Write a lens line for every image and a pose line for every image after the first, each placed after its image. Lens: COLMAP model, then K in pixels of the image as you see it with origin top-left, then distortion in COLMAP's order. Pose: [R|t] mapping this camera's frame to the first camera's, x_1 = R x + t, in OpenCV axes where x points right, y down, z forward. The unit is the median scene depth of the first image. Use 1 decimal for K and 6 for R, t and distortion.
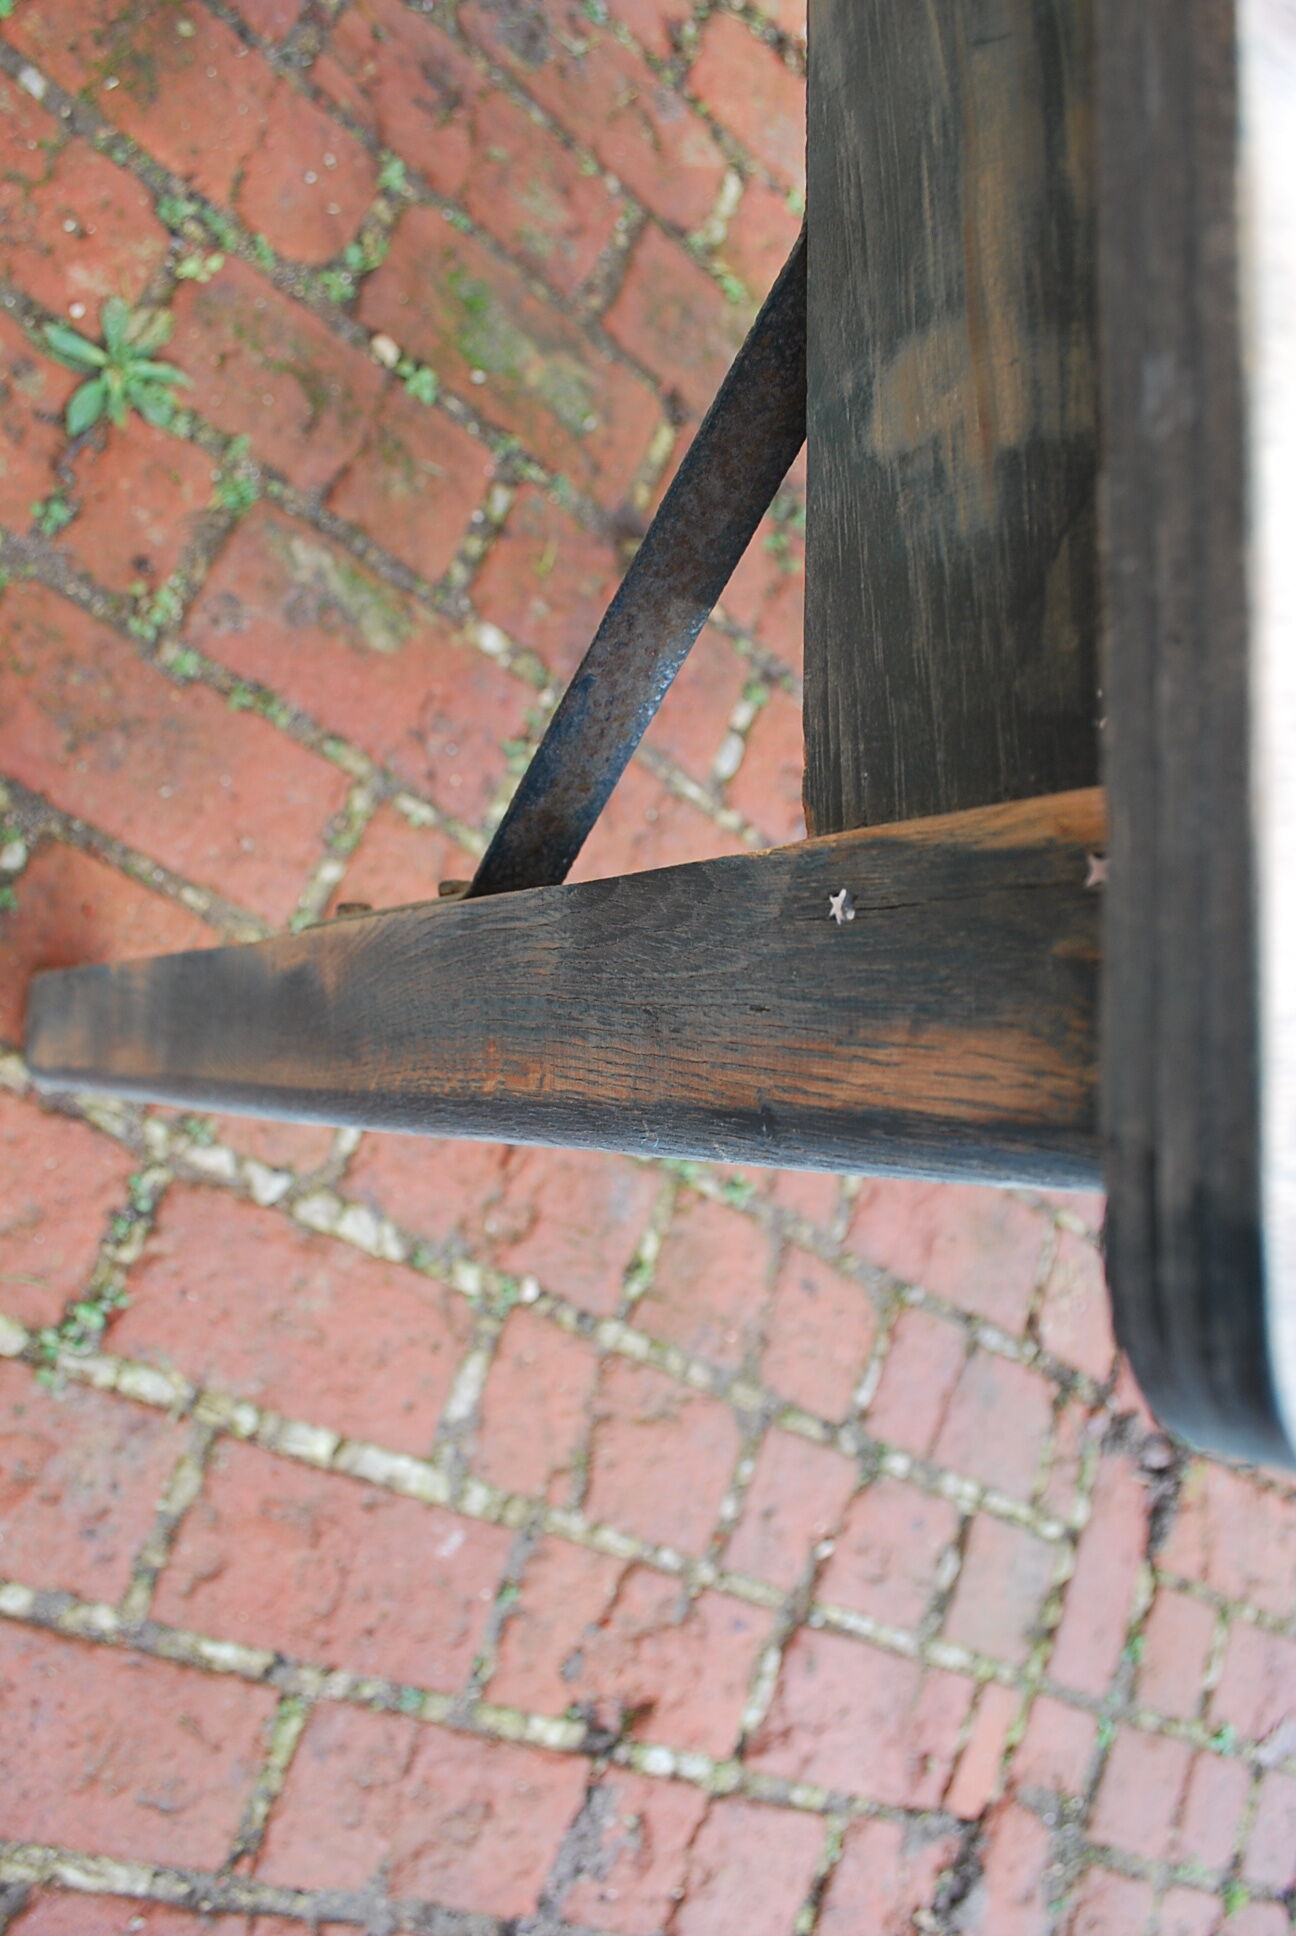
lens RADIAL K [[1478.7, 0, 654.0], [0, 1478.7, 973.7], [0, 0, 1]] dist [-0.087774, 0.014364]
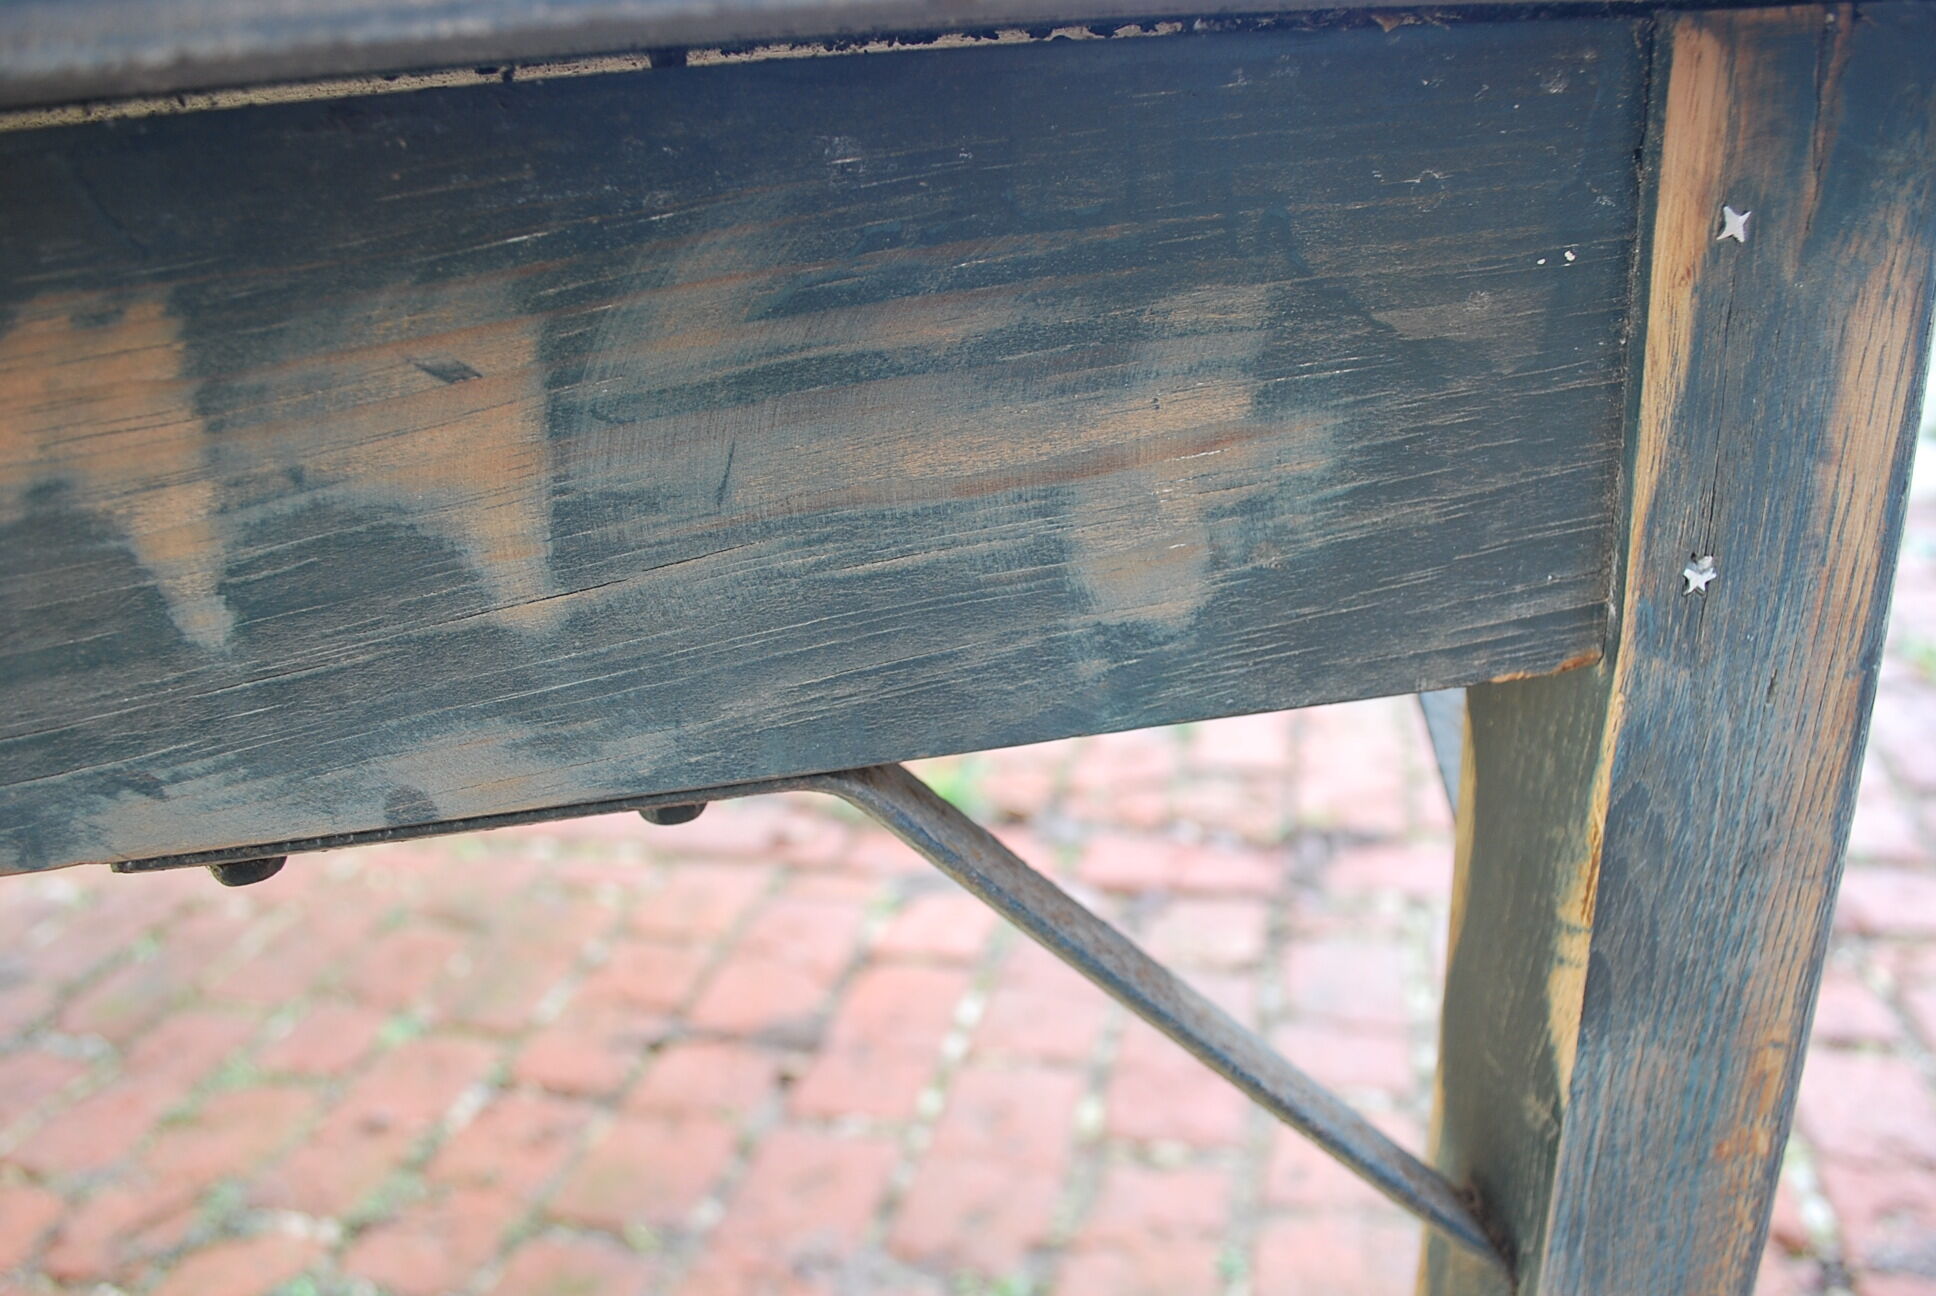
lens RADIAL K [[1478.7, 0, 974.9], [0, 1478.7, 657.8], [0, 0, 1]] dist [-0.087774, 0.014364]
pose [[-0.198993, -0.828190, 0.523930, -0.081382], [0.971715, -0.097370, 0.215150, -0.186080], [-0.127170, 0.551924, 0.824141, 0.093088]]
